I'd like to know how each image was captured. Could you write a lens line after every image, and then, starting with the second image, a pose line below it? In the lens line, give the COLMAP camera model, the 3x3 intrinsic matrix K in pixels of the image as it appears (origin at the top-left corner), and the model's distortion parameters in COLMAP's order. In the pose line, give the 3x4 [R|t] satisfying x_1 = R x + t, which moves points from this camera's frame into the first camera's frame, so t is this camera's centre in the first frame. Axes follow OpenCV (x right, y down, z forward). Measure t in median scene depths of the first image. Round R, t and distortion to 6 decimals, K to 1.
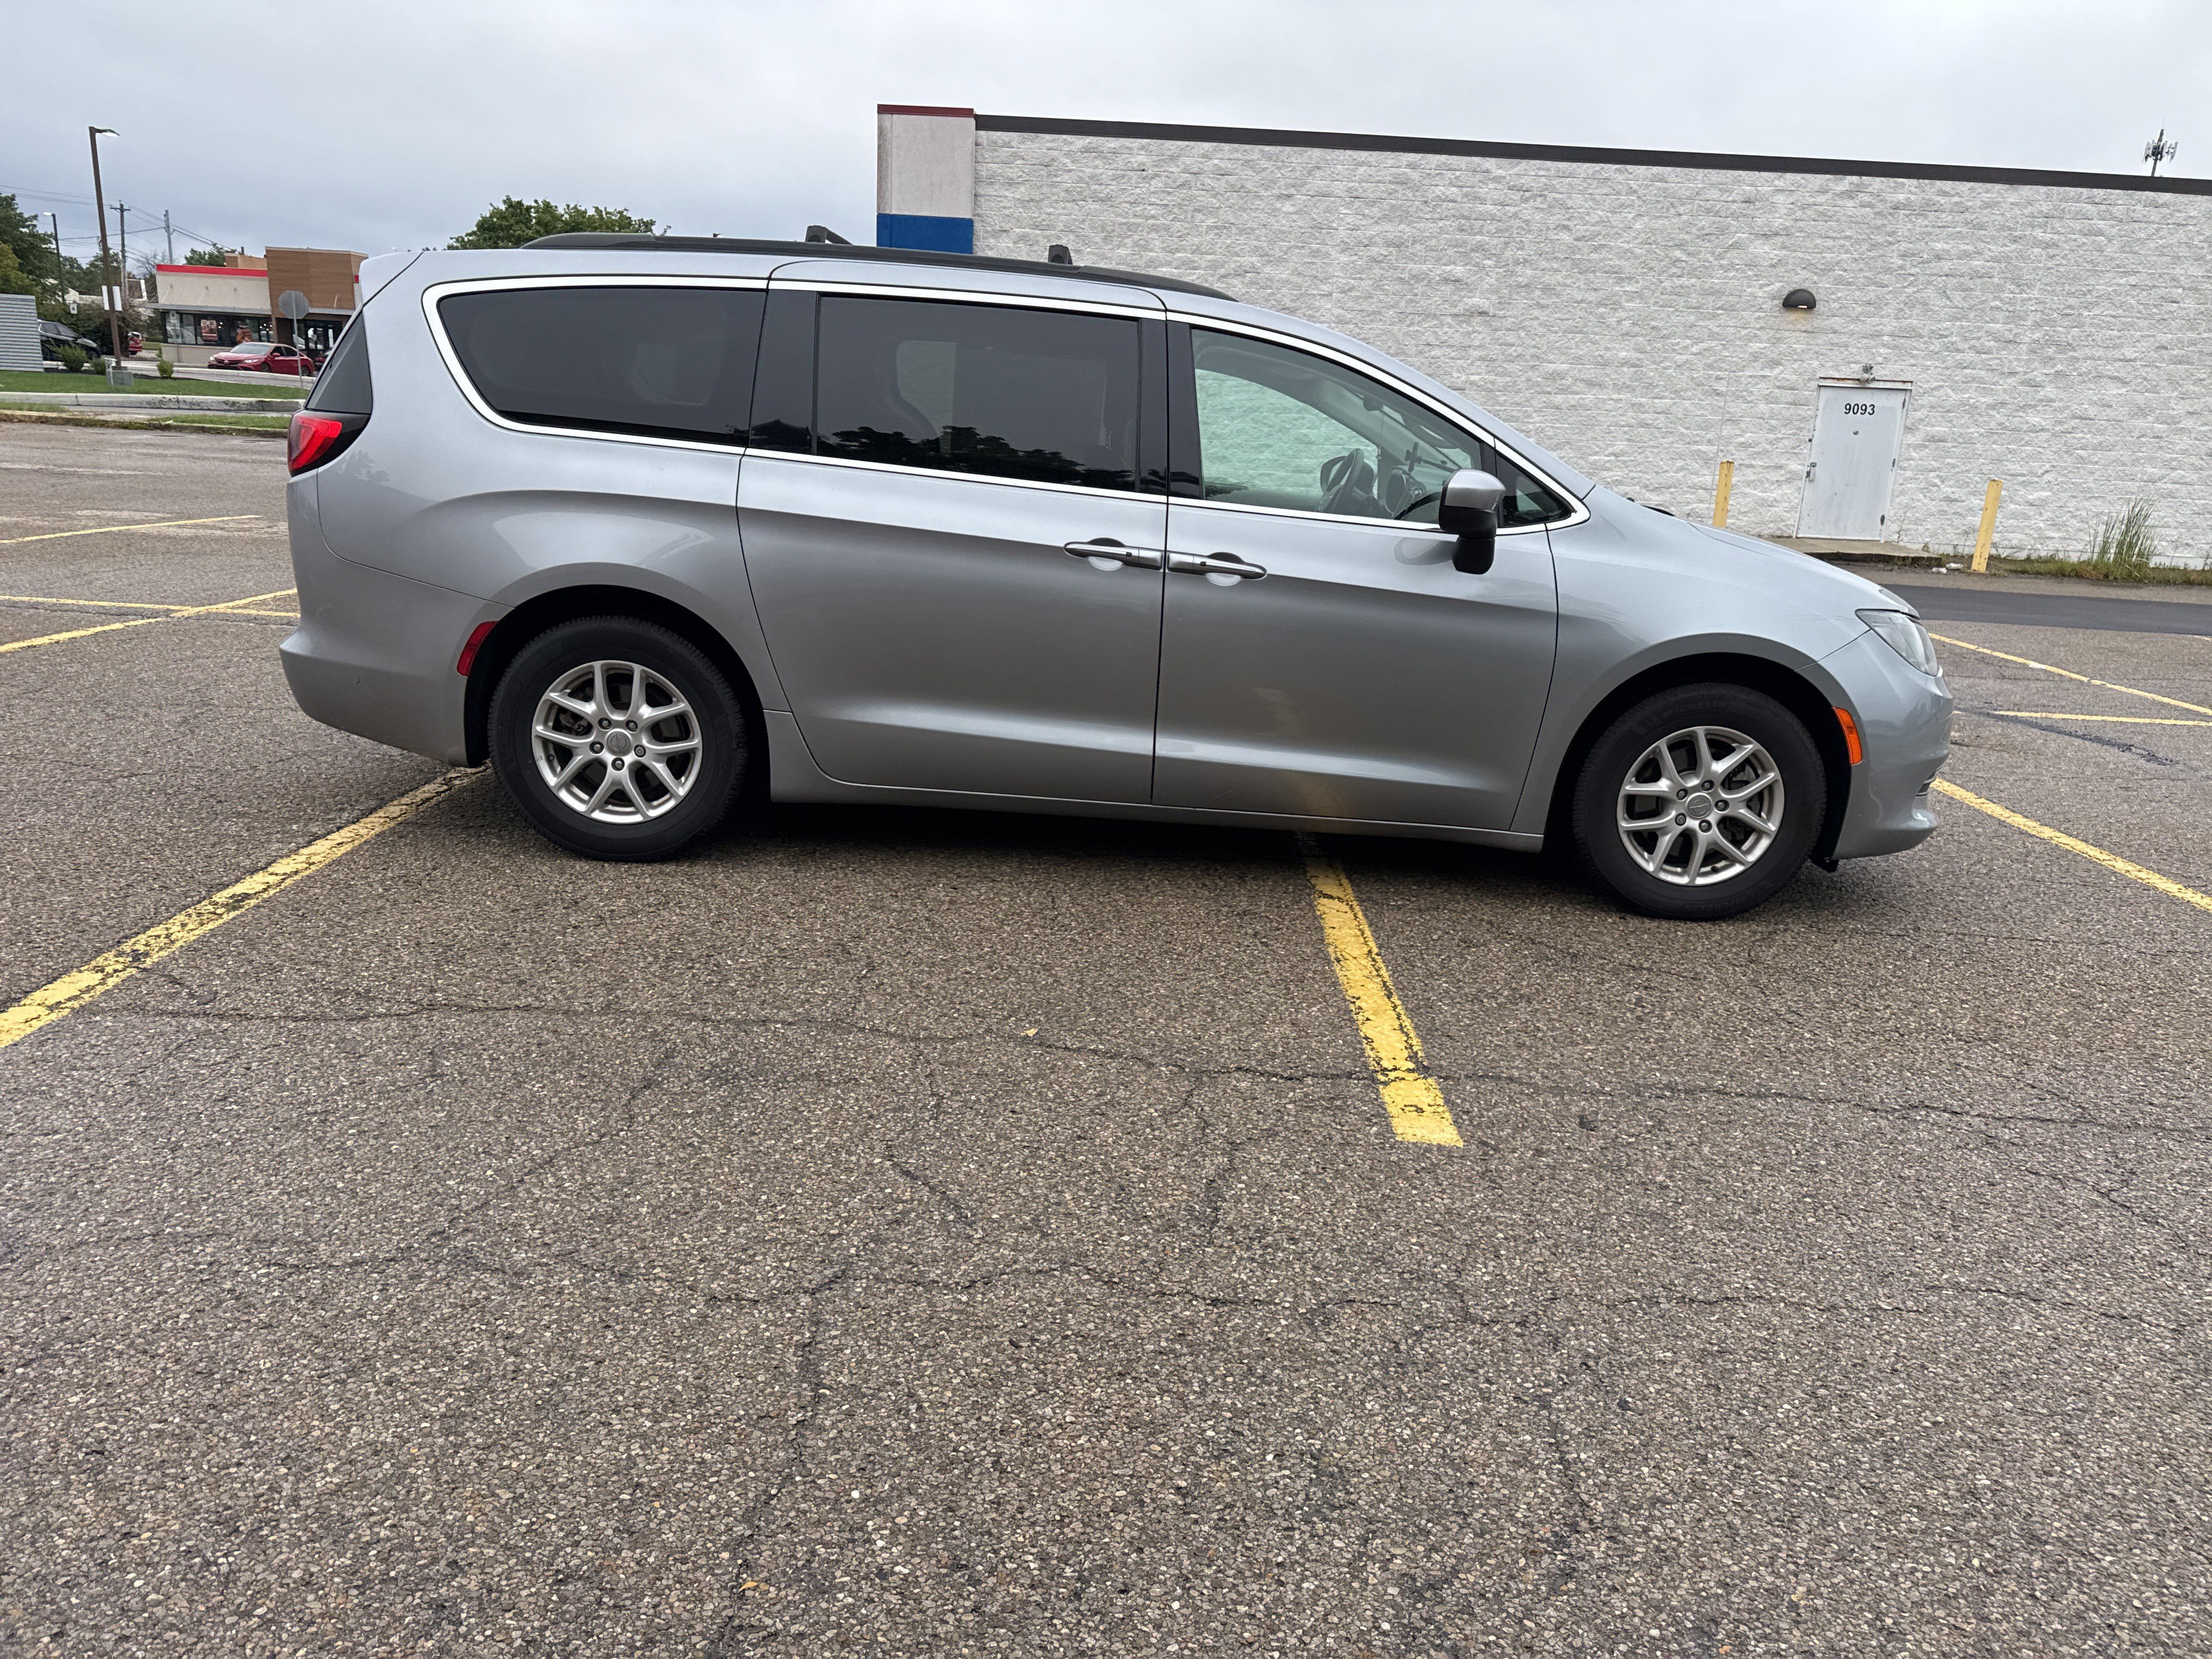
lens RADIAL K [[1561.8, 0, 1108.5], [0, 1561.8, 793.1], [0, 0, 1]] dist [0.030045, -0.031895]
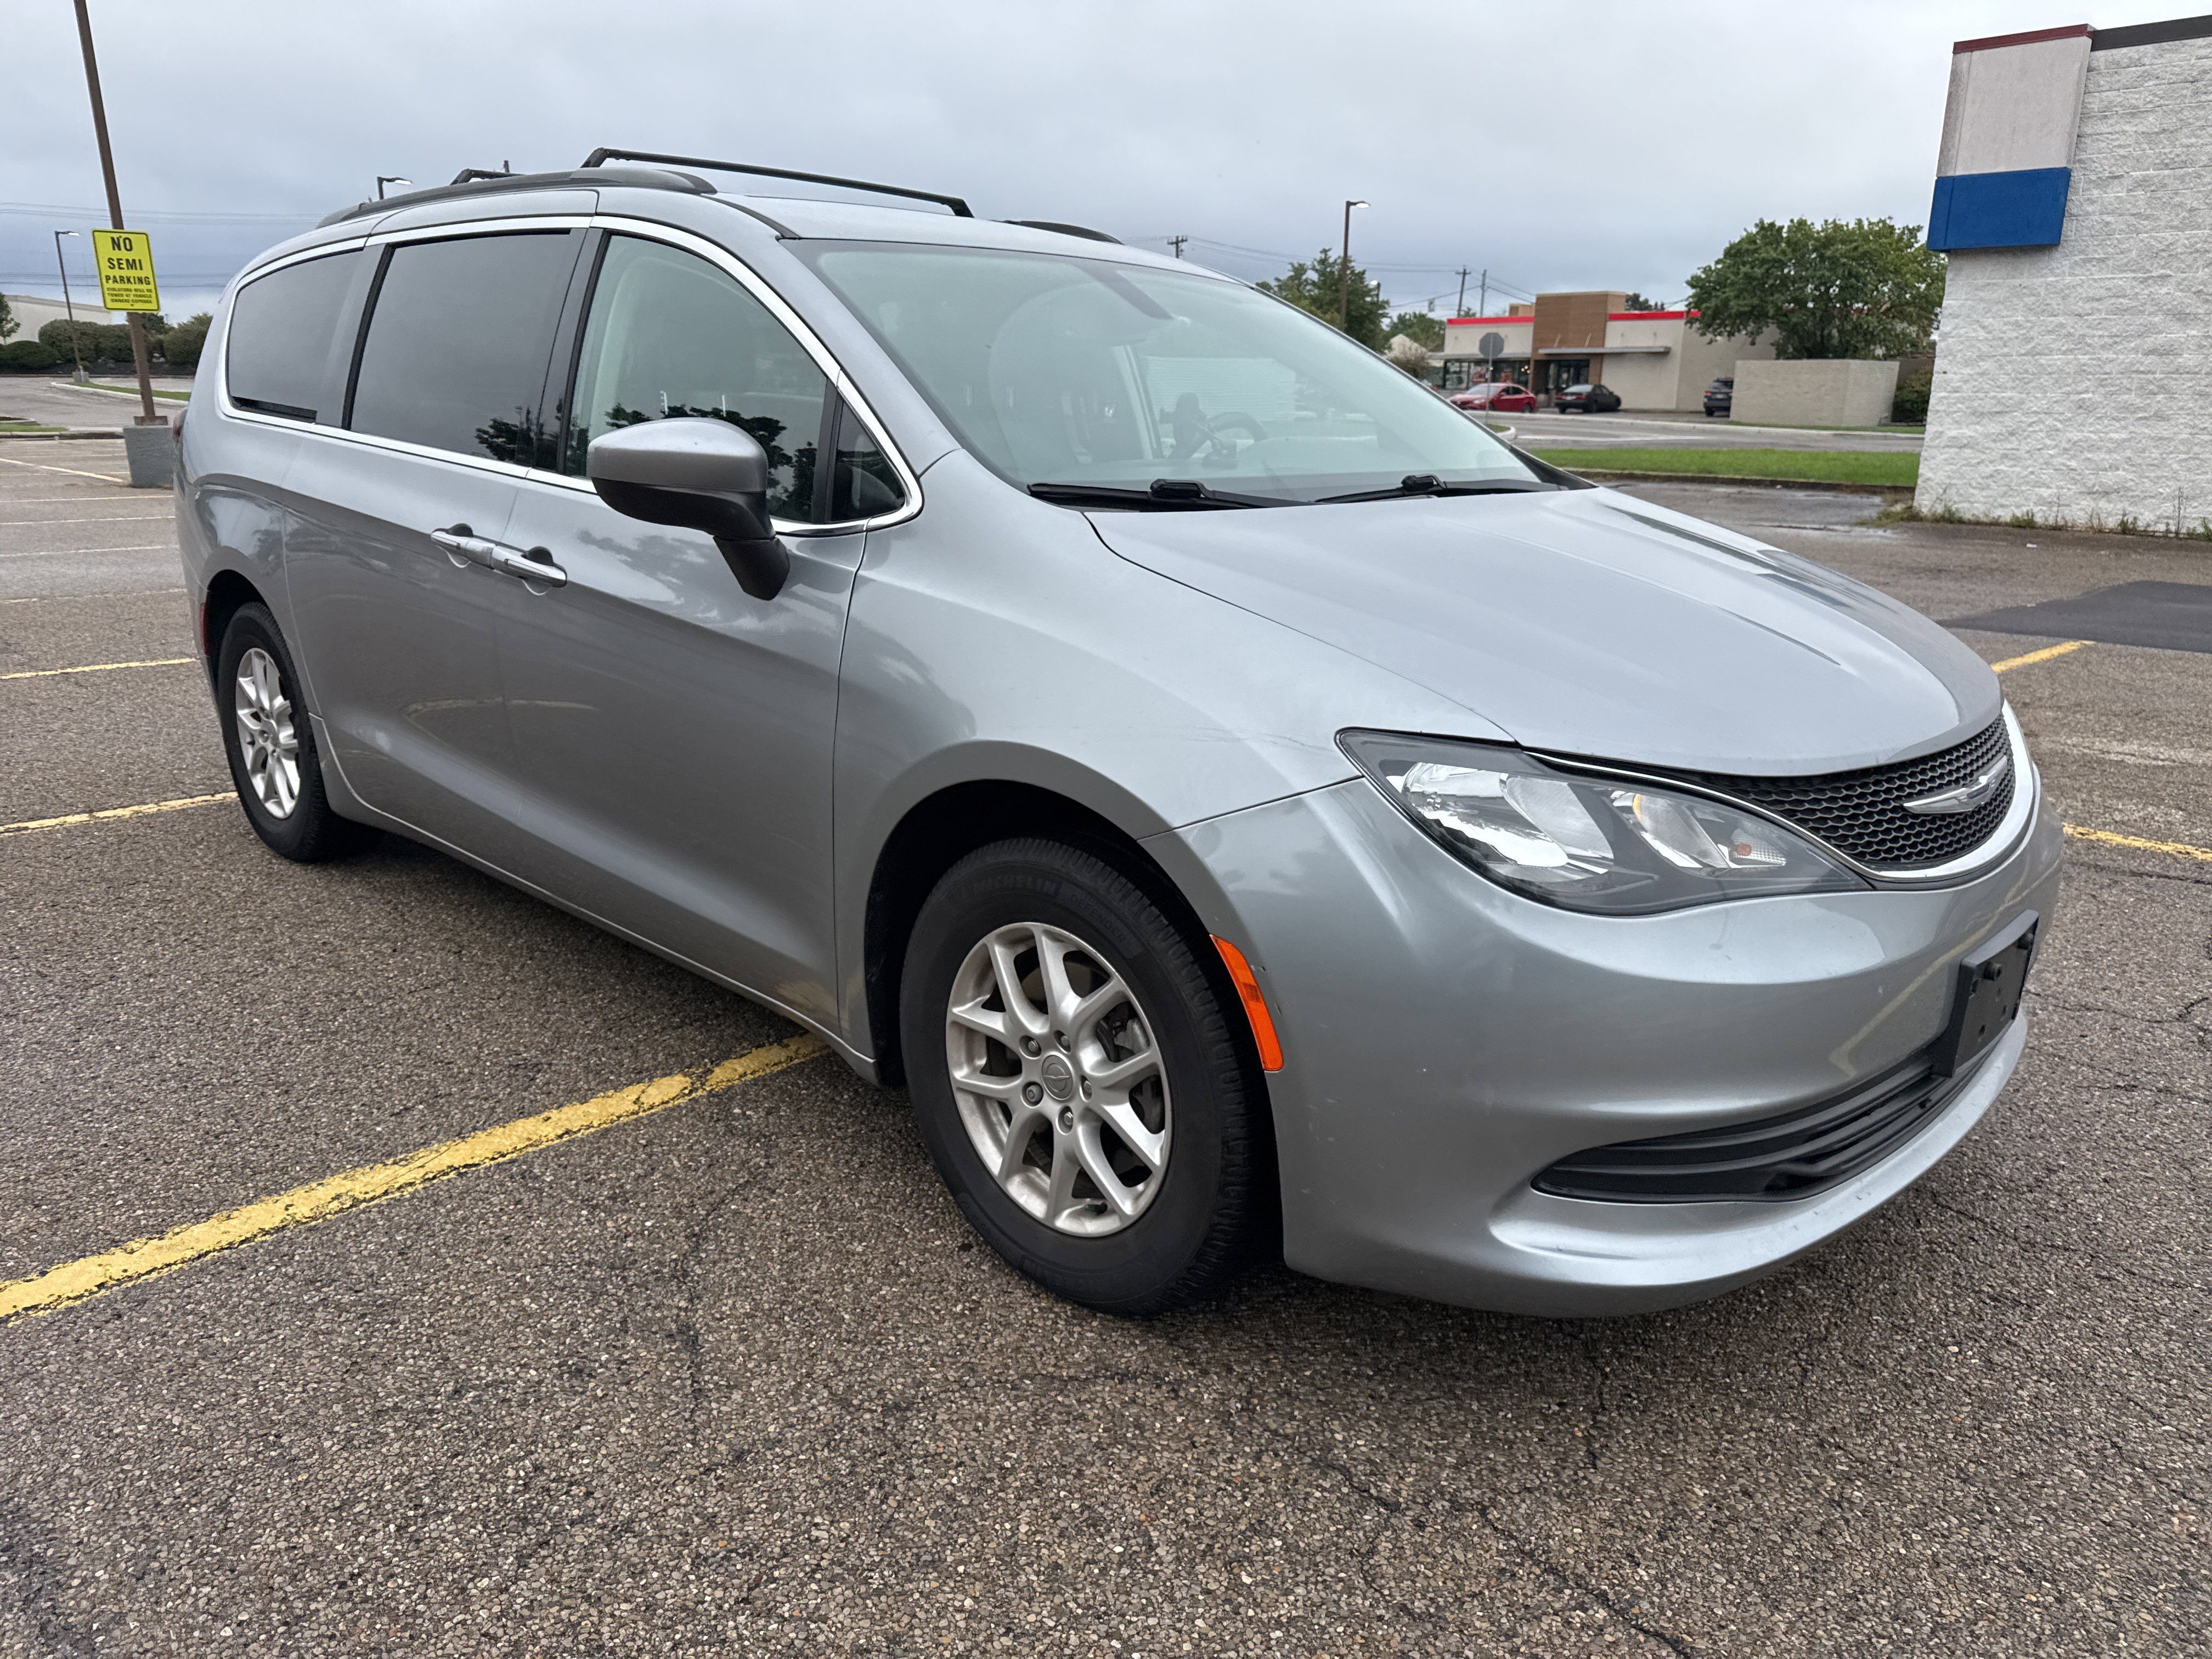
lens RADIAL K [[1561.8, 0, 1109.4], [0, 1561.8, 819.5], [0, 0, 1]] dist [0.030045, -0.031895]
pose [[0.718556, 0.140579, -0.681112, 0.727174], [-0.143250, 0.988274, 0.052851, -0.104816], [0.680556, 0.059593, 0.730269, 0.641094]]
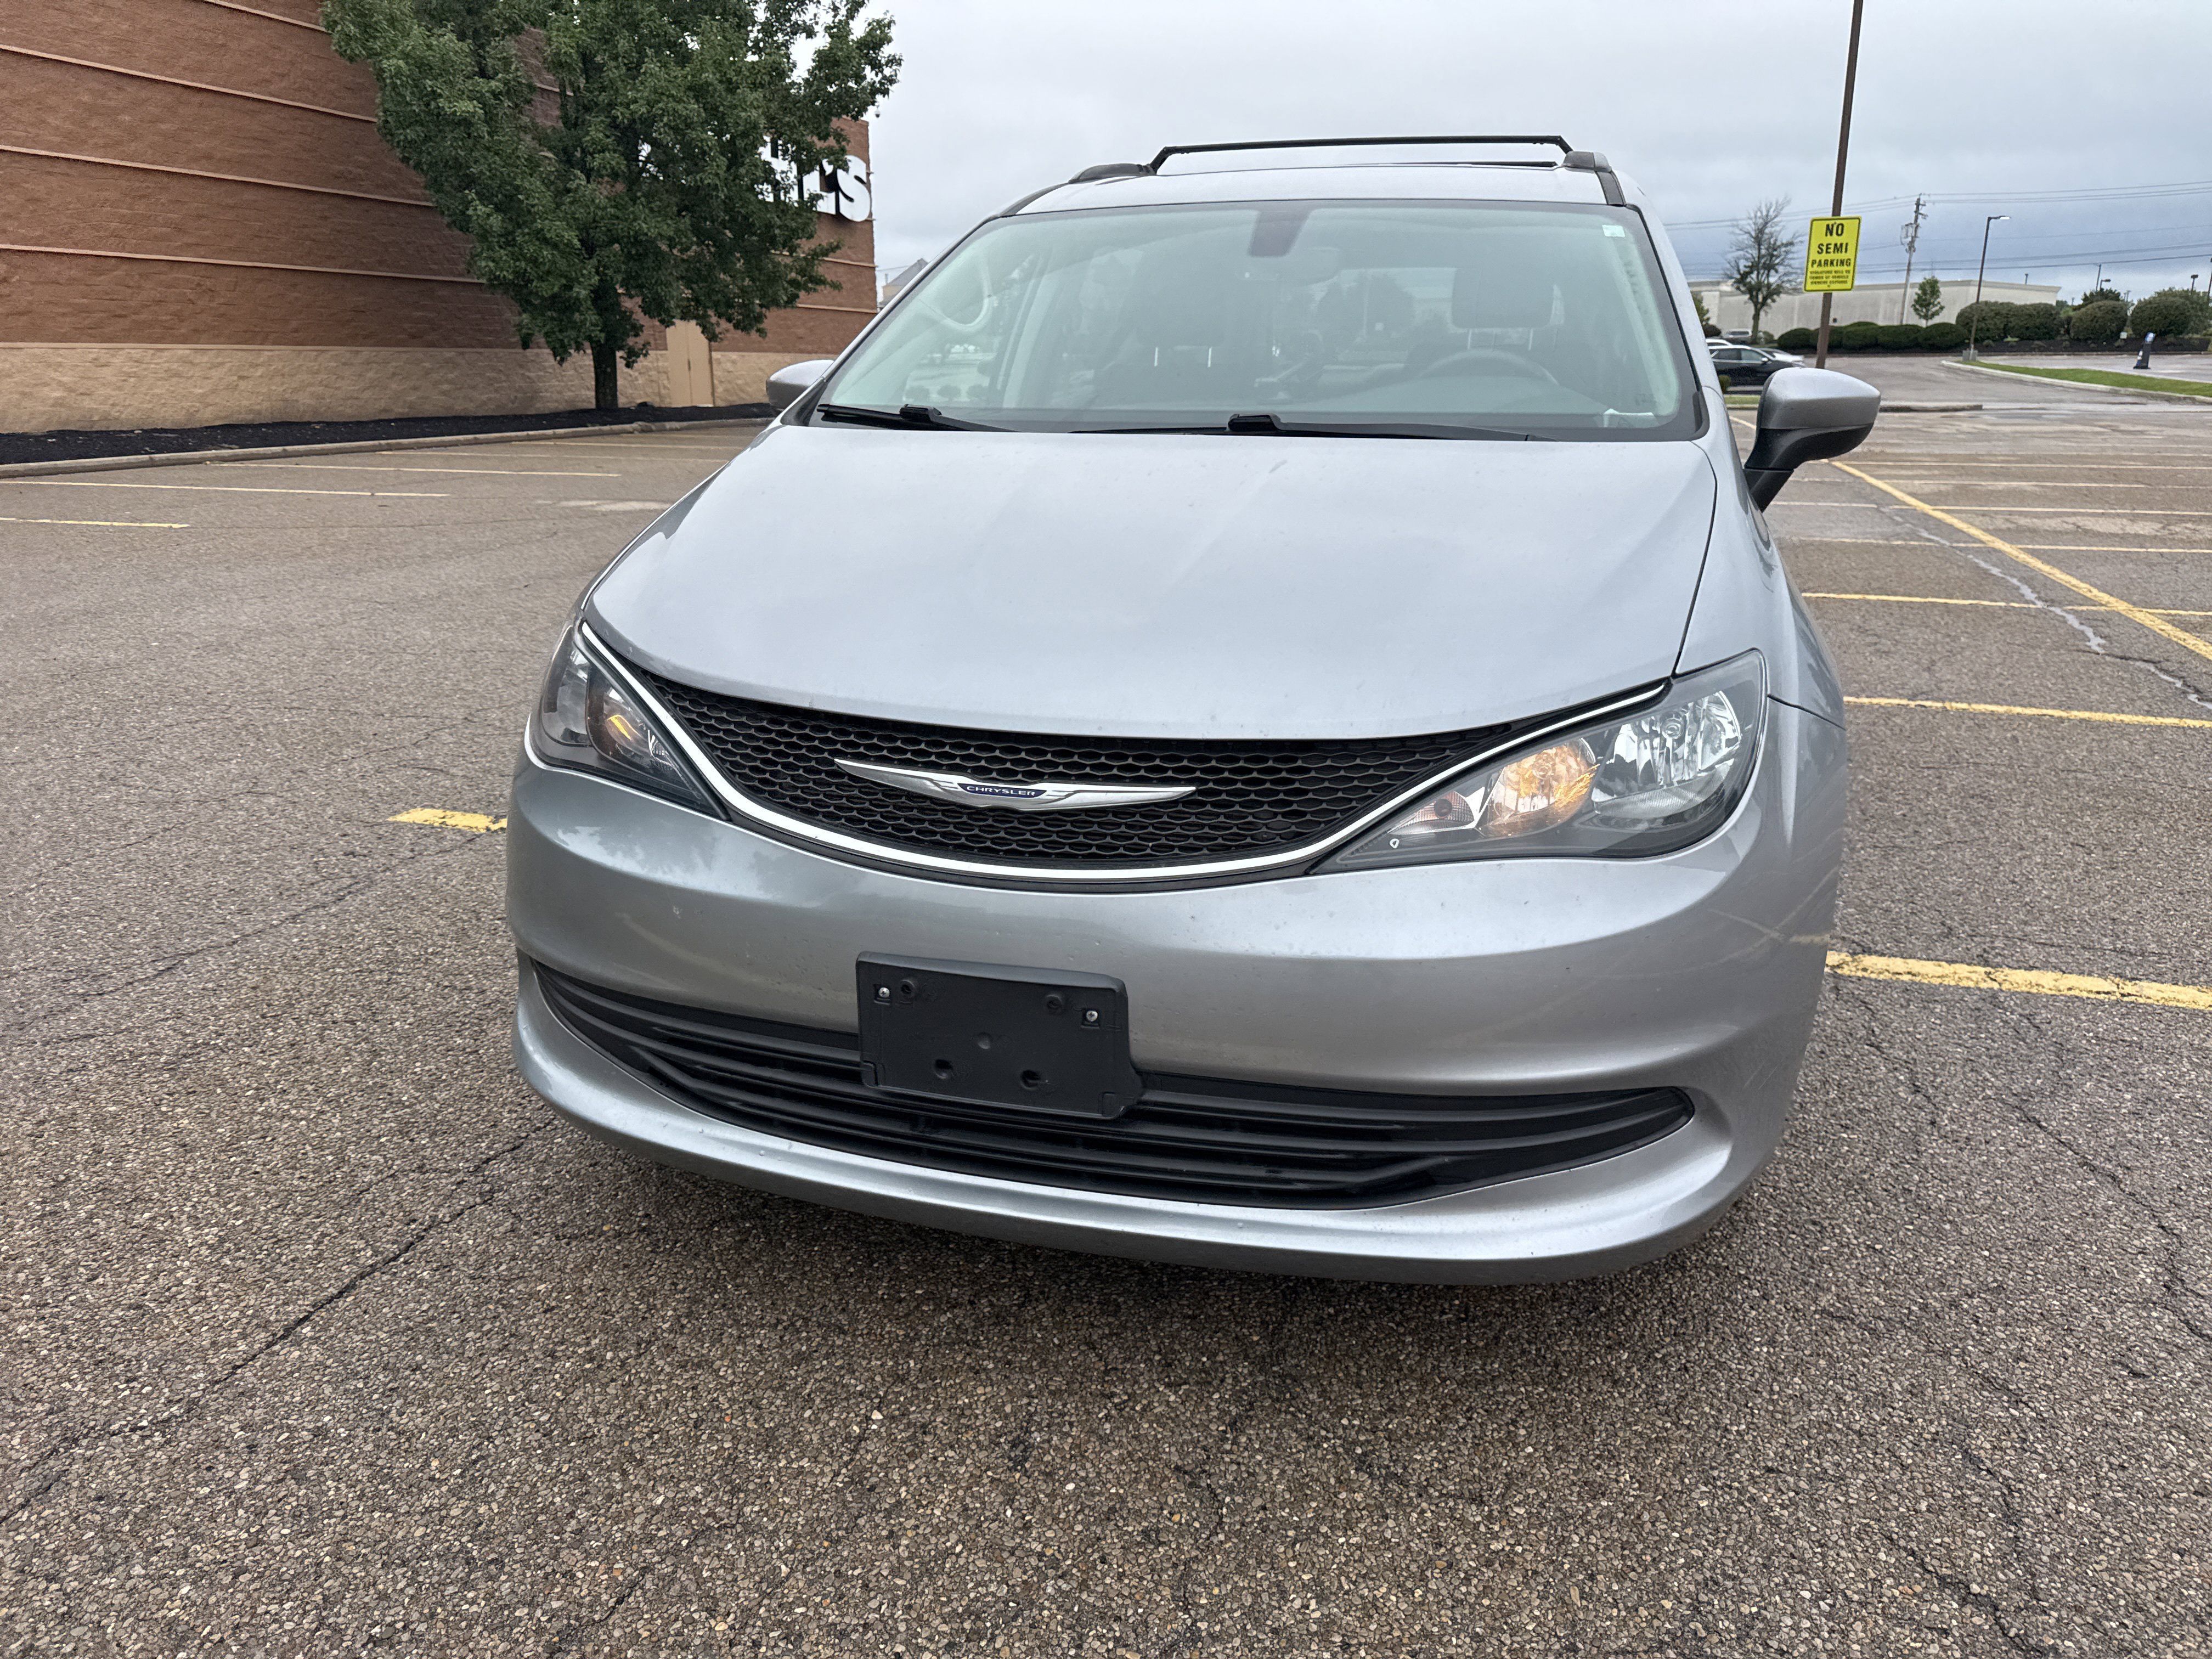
lens RADIAL K [[1561.8, 0, 1116.8], [0, 1561.8, 791.3], [0, 0, 1]] dist [0.030045, -0.031895]
pose [[-0.271745, 0.204469, -0.940397, 0.958455], [-0.242252, 0.931169, 0.272466, -0.245206], [0.931380, 0.301855, -0.203507, 1.307067]]
